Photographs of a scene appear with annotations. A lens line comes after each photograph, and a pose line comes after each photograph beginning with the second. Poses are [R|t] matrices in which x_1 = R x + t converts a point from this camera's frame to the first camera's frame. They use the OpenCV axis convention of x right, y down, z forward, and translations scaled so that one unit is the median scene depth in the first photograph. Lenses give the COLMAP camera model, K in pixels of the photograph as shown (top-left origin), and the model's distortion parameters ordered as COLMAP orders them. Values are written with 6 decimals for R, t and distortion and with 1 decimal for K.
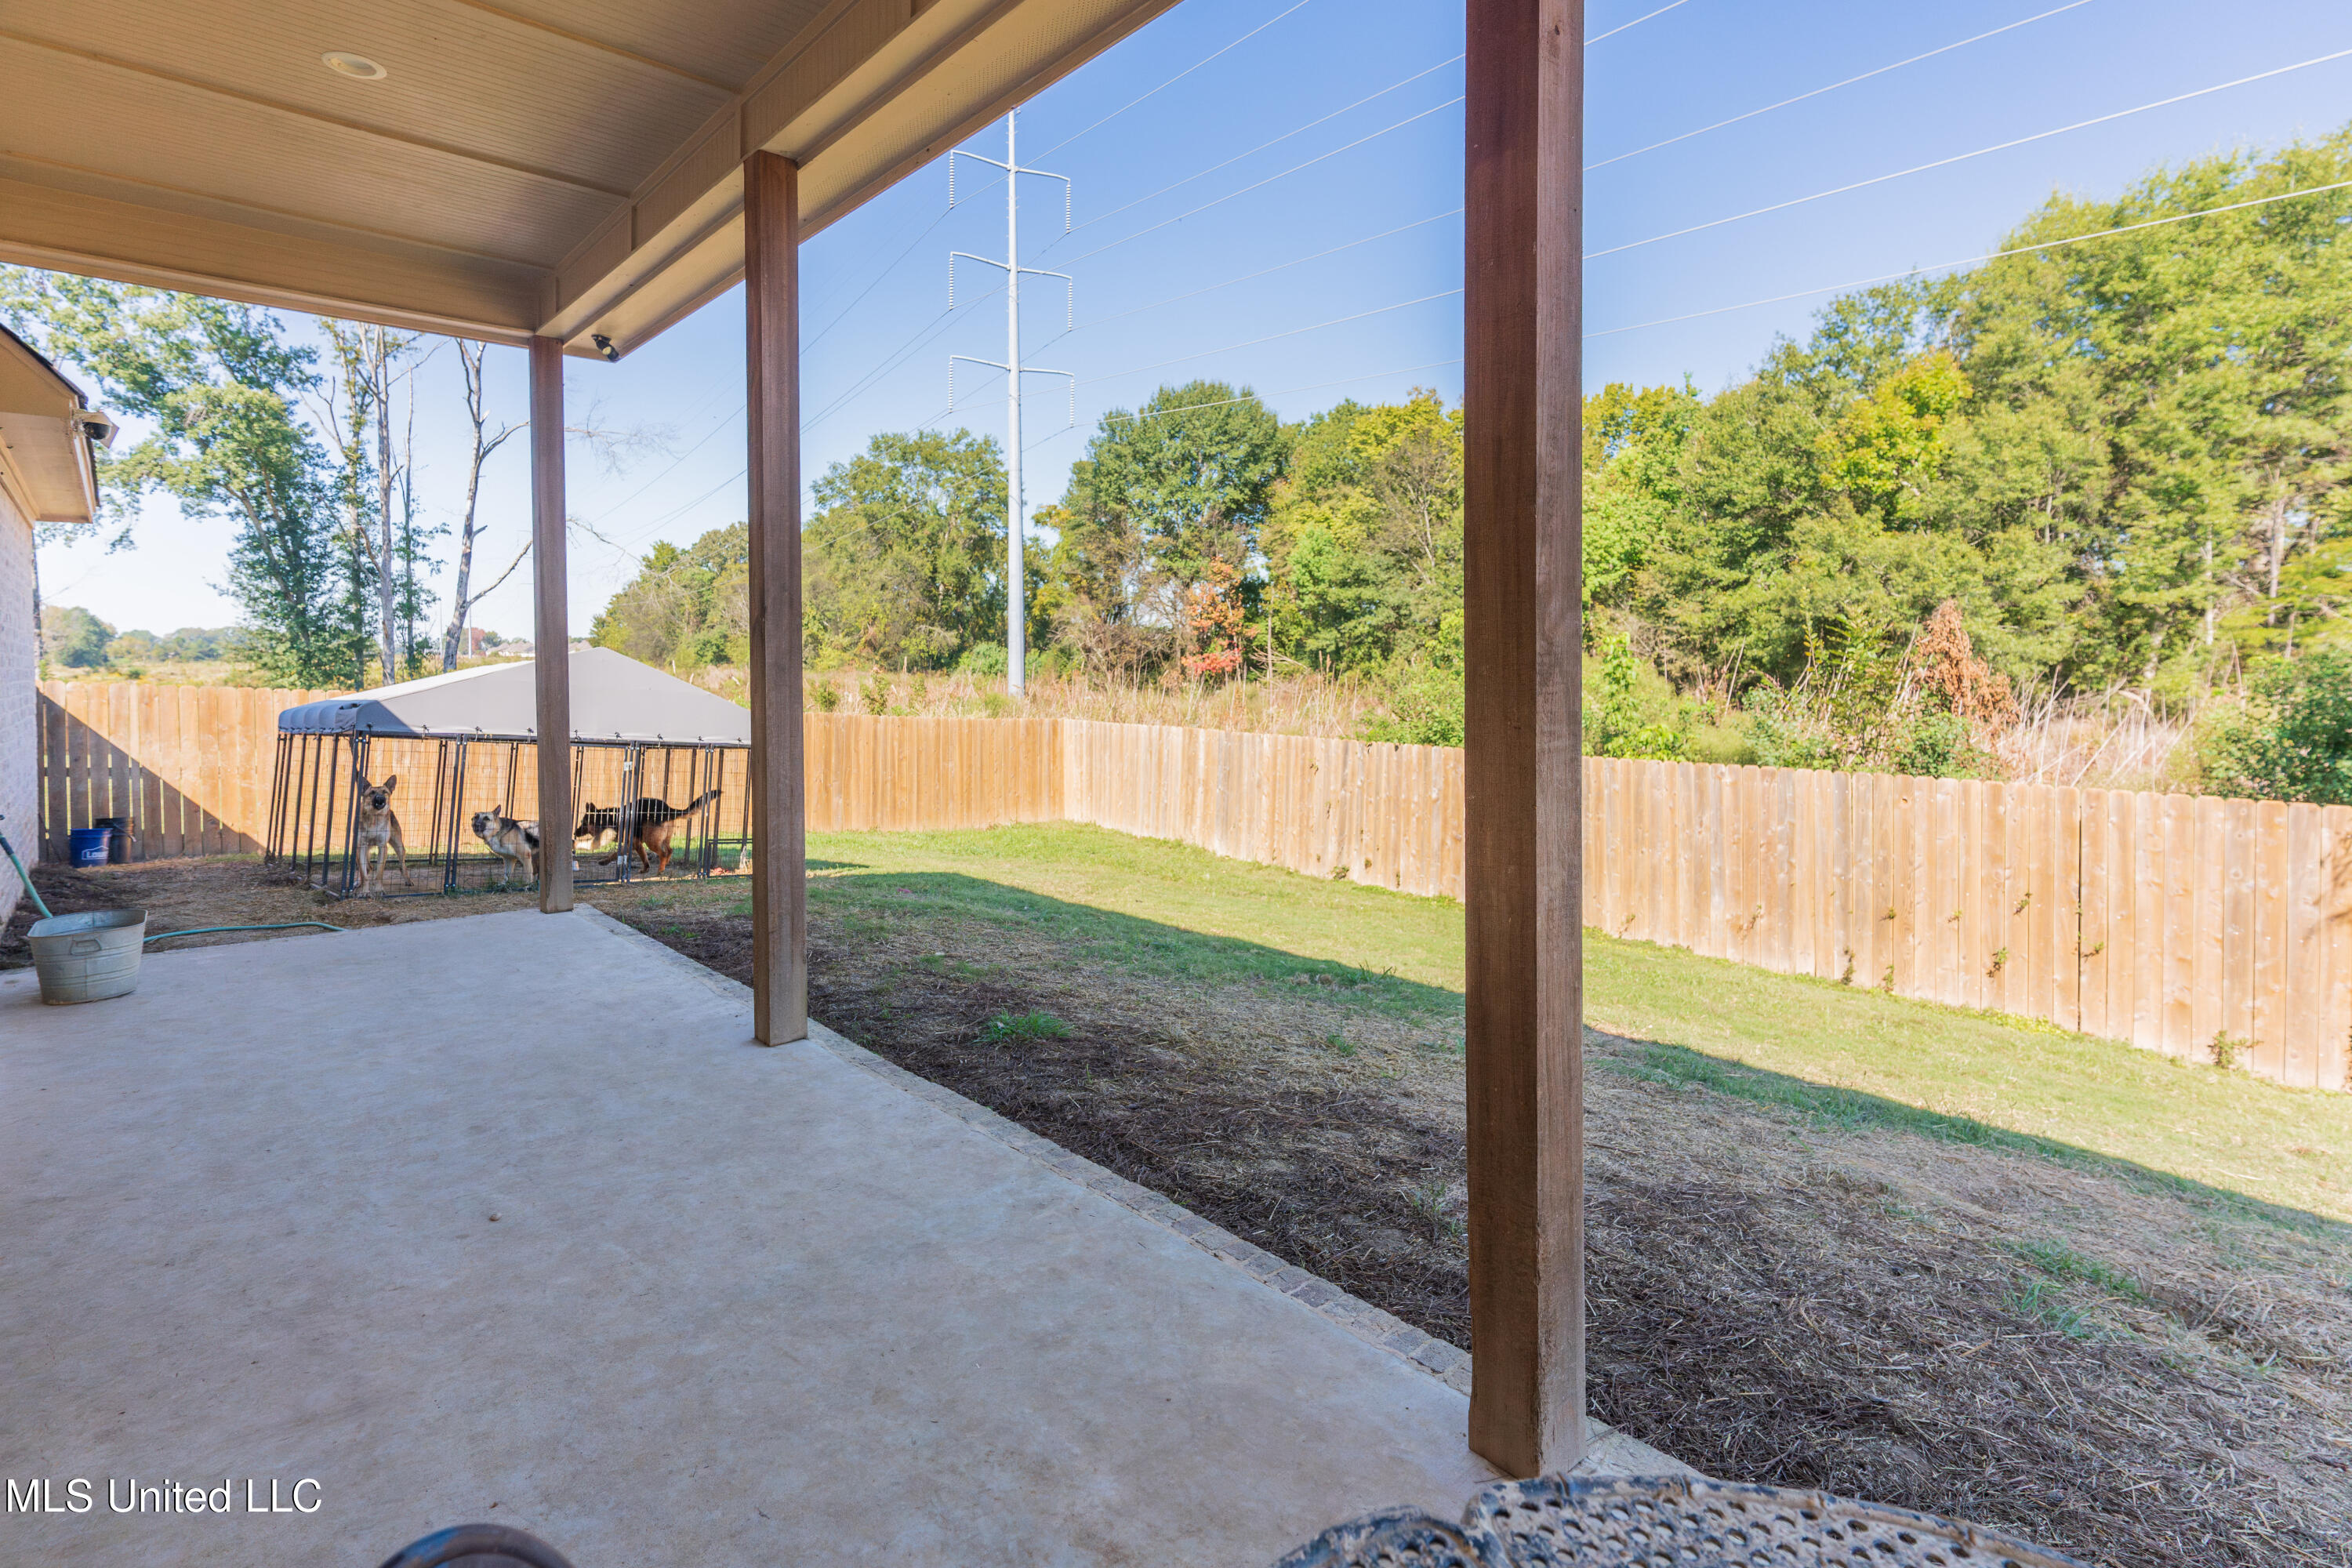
lens RADIAL K [[1159.8, 0, 1179.6], [0, 1159.8, 687.3], [0, 0, 1]] dist [0.009376, 0.001028]
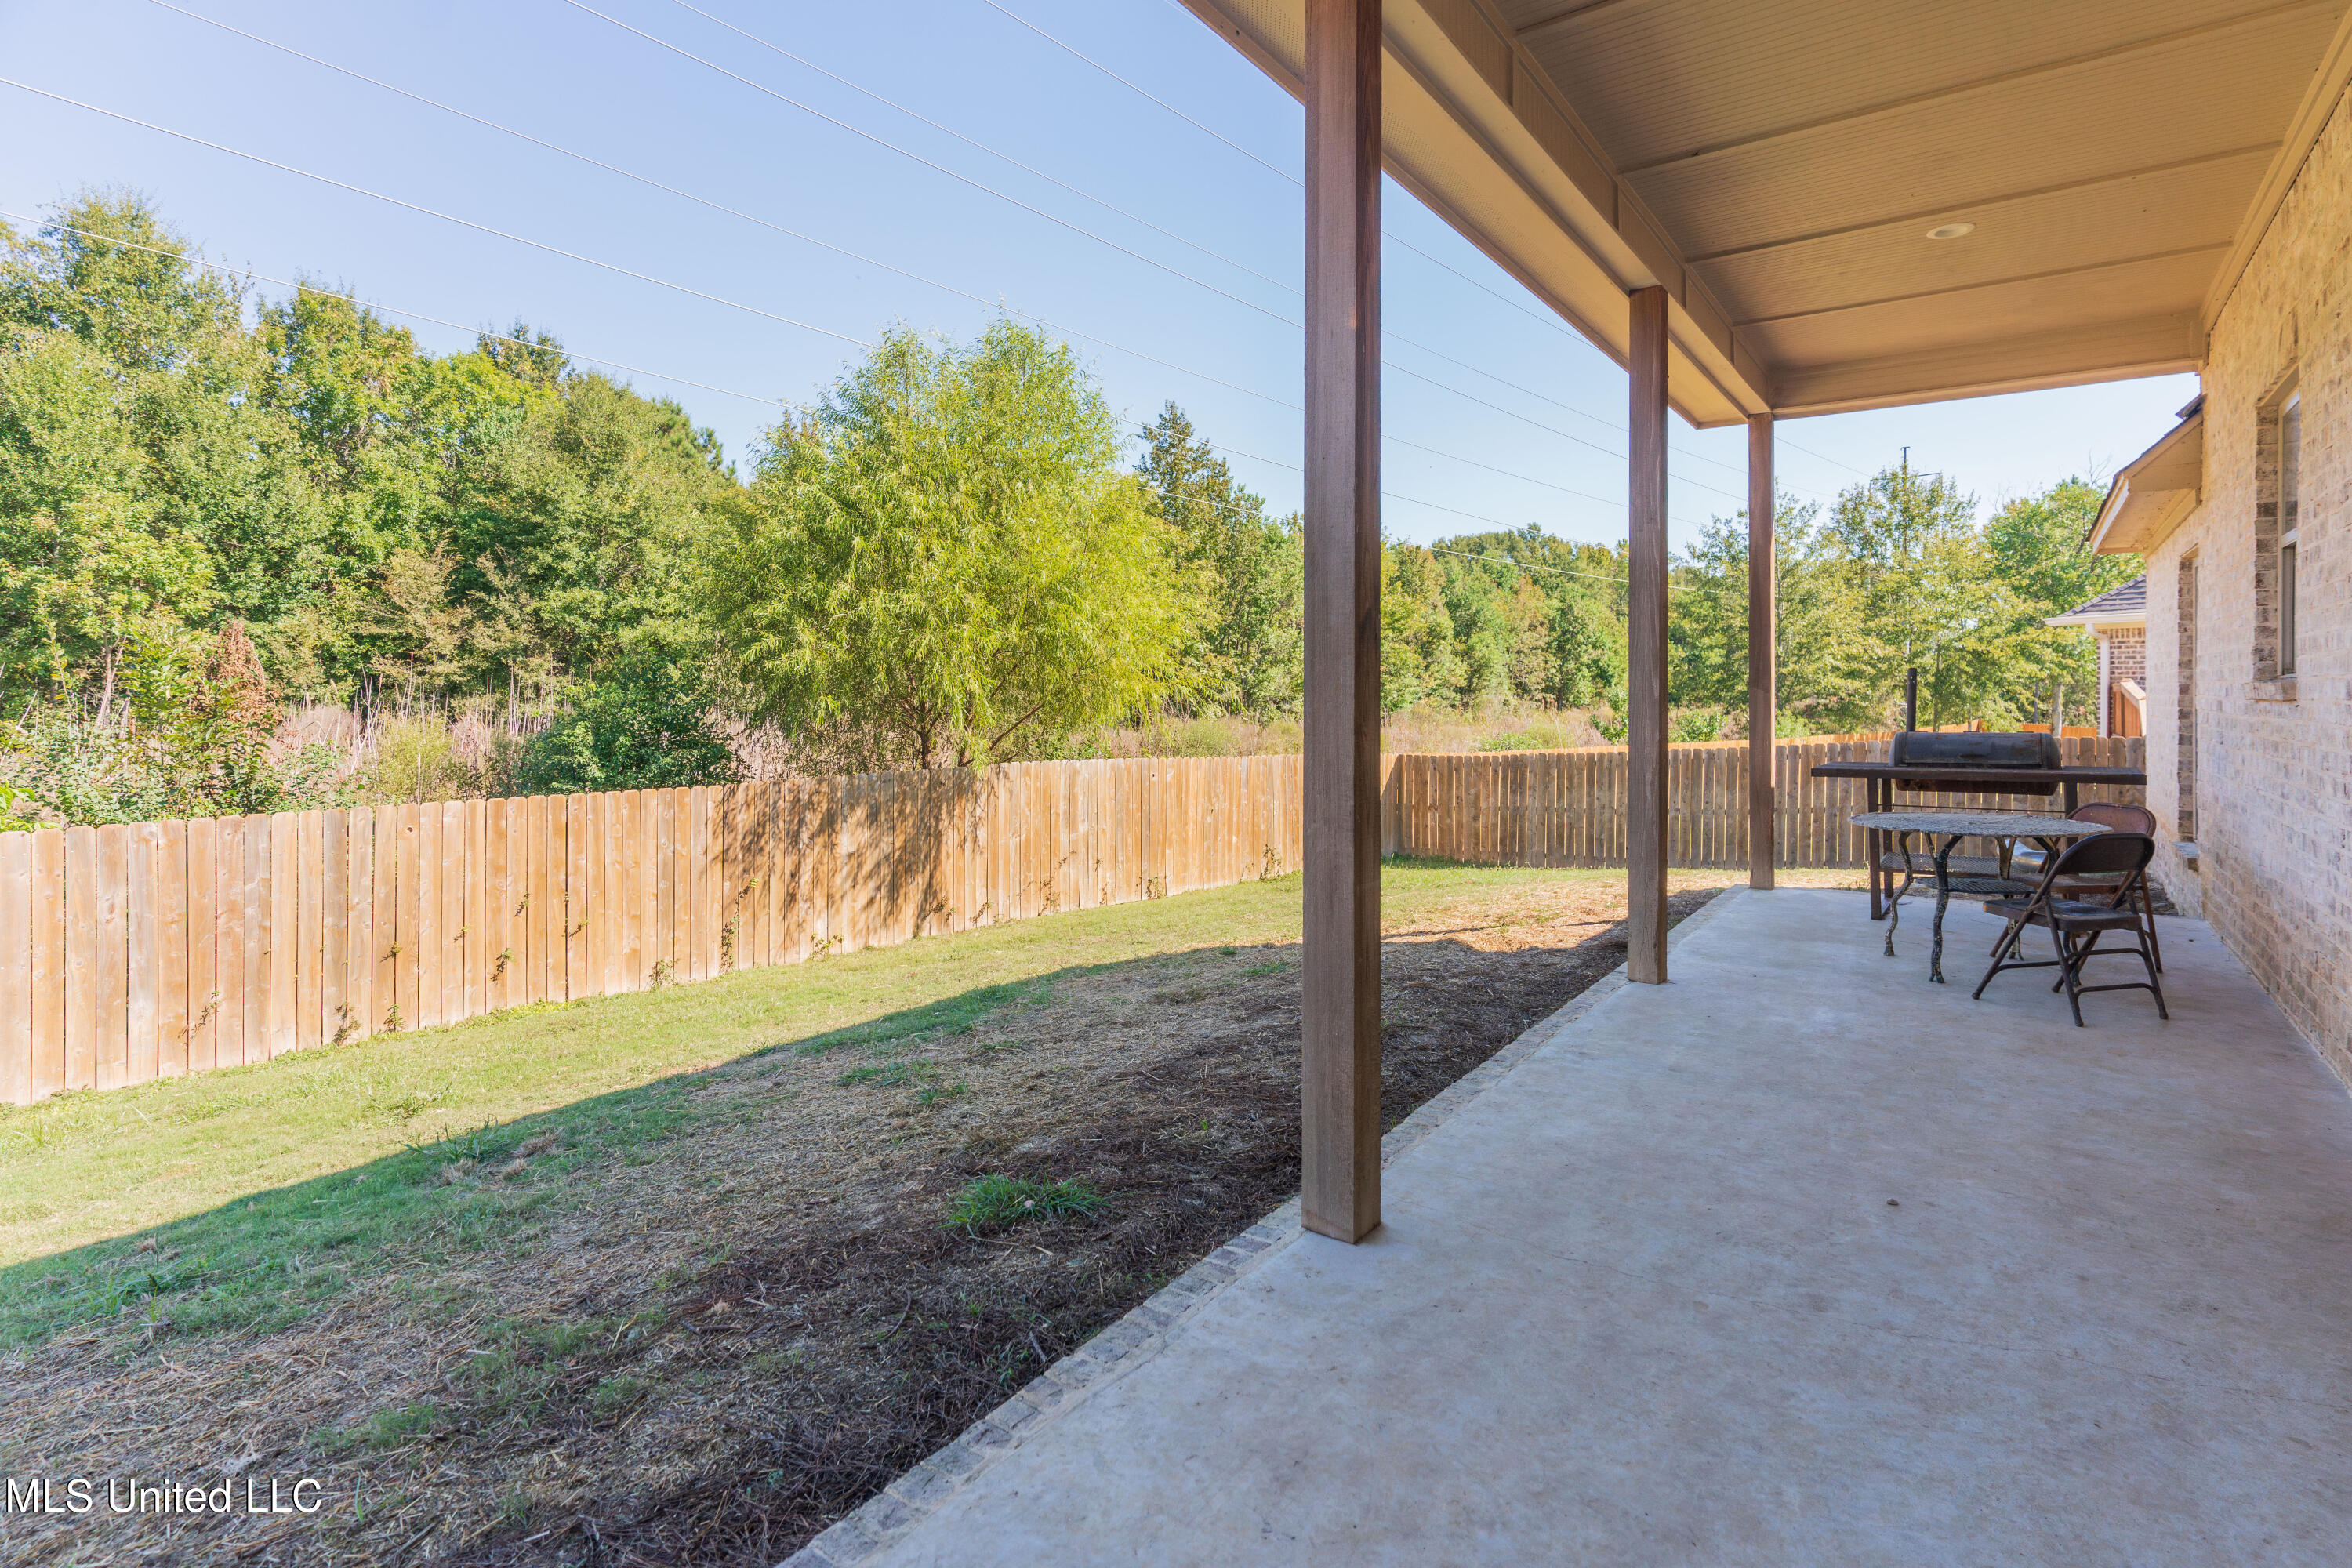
lens RADIAL K [[1159.8, 0, 1179.6], [0, 1159.8, 687.3], [0, 0, 1]] dist [0.009376, 0.001028]
pose [[-0.213128, 0.006499, 0.977003, -0.073868], [0.018903, 0.999818, -0.002528, -0.001019], [-0.976841, 0.017929, -0.213213, 0.091976]]
